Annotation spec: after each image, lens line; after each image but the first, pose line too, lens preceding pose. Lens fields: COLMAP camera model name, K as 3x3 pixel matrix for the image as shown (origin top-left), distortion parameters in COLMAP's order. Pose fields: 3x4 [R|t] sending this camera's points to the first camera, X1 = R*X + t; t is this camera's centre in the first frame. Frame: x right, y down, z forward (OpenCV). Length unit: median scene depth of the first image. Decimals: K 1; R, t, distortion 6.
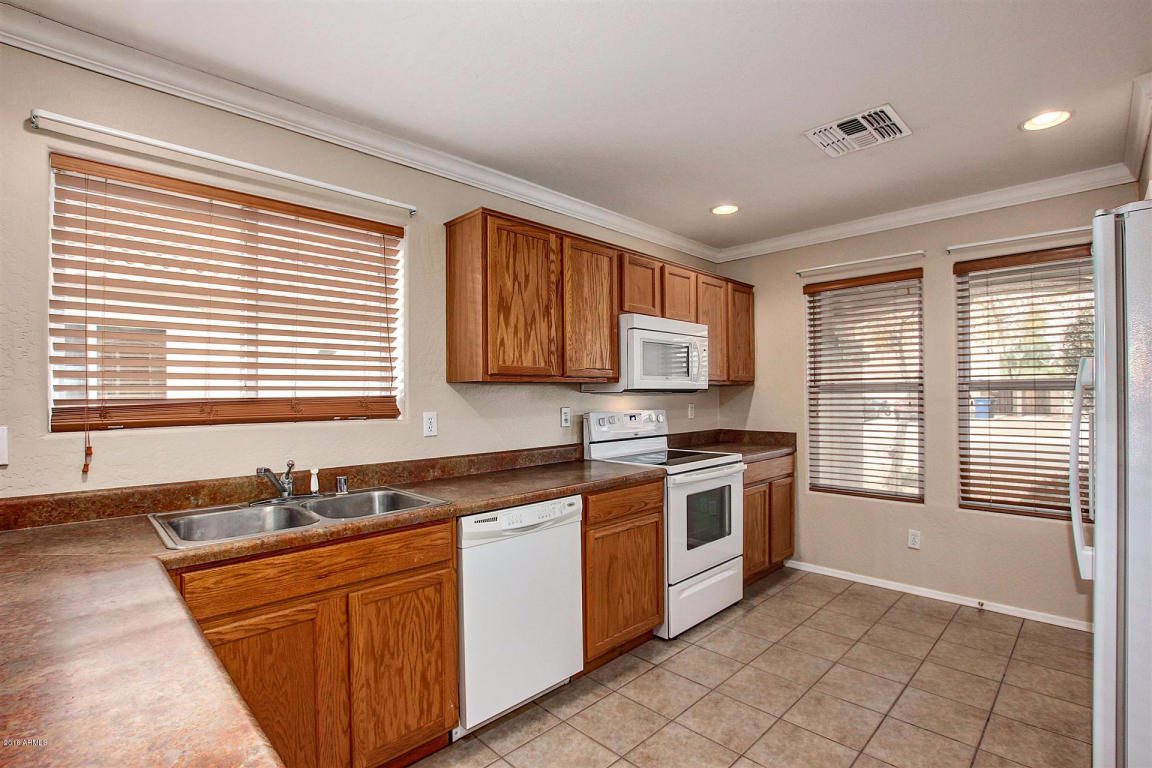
lens RADIAL K [[534.9, 0, 578.2], [0, 534.9, 391.7], [0, 0, 1]] dist [-0.030797, 0.006062]
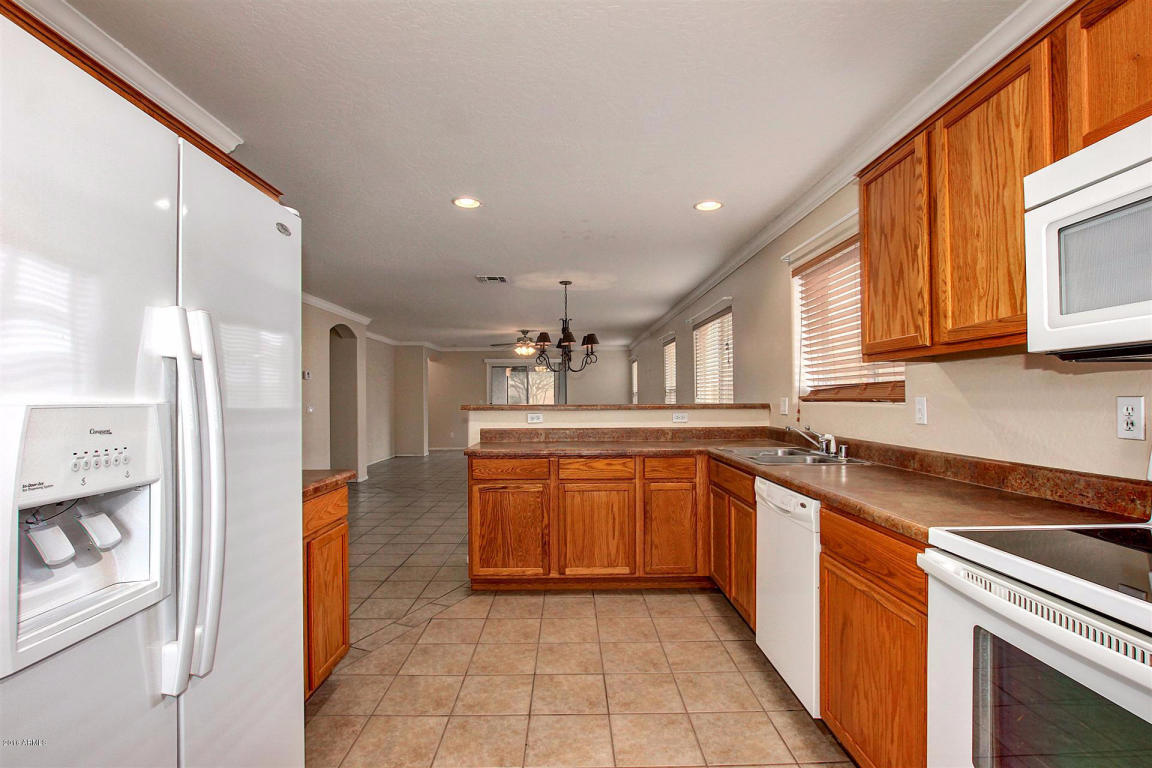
lens RADIAL K [[551.6, 0, 574.8], [0, 551.6, 392.4], [0, 0, 1]] dist [-0.033386, 0.005846]
pose [[-0.698019, 0.004076, -0.716068, 0.646933], [0.014508, 0.999859, -0.008451, 0.023864], [0.715933, -0.016288, -0.697979, 1.009286]]
